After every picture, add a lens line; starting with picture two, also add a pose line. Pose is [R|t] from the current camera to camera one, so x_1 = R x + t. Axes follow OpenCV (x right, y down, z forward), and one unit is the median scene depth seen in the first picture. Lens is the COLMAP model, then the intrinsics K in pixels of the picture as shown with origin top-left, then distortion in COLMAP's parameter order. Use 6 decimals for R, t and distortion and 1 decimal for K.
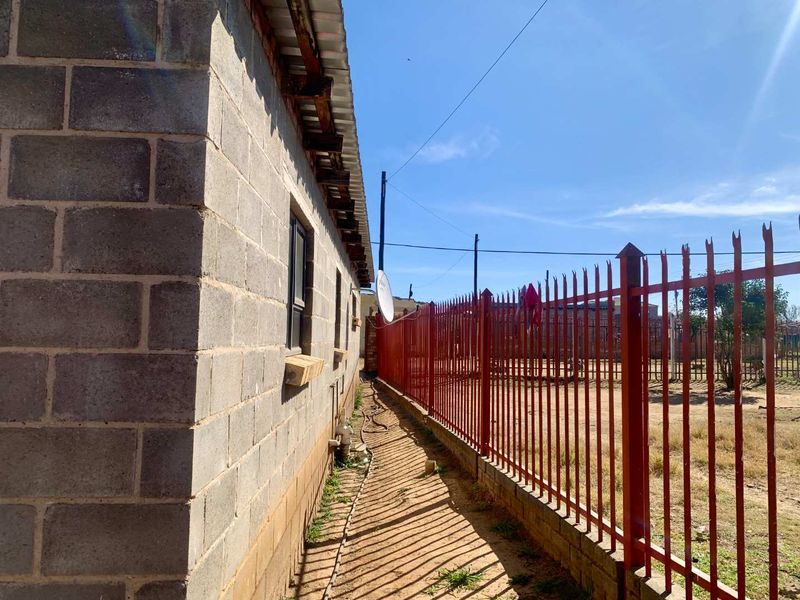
lens RADIAL K [[609.9, 0, 400.0], [0, 609.9, 300.0], [0, 0, 1]] dist [0.010701, 0.002611]
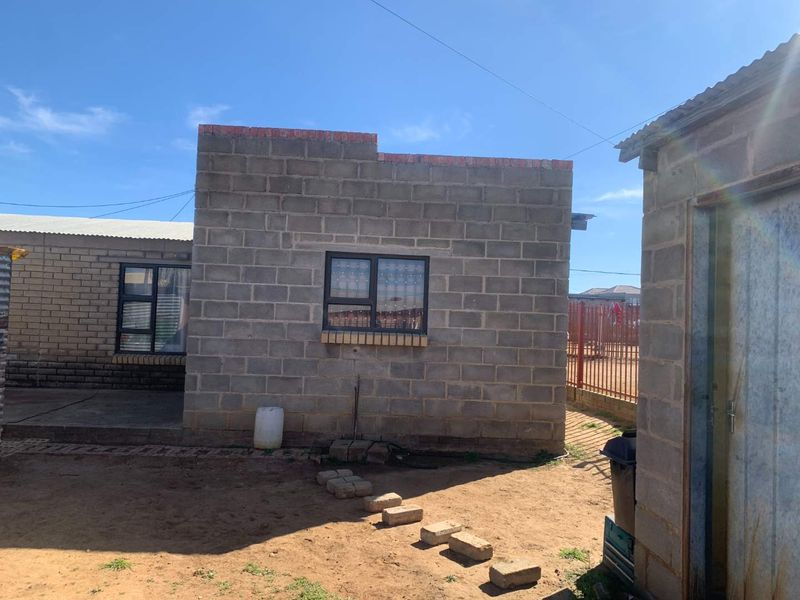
lens RADIAL K [[609.9, 0, 400.0], [0, 609.9, 300.0], [0, 0, 1]] dist [0.010701, 0.002611]
pose [[0.999667, 0.025010, -0.006400, -1.413344], [-0.024785, 0.999145, 0.033086, -0.235457], [0.007222, -0.032917, 0.999432, -3.051102]]
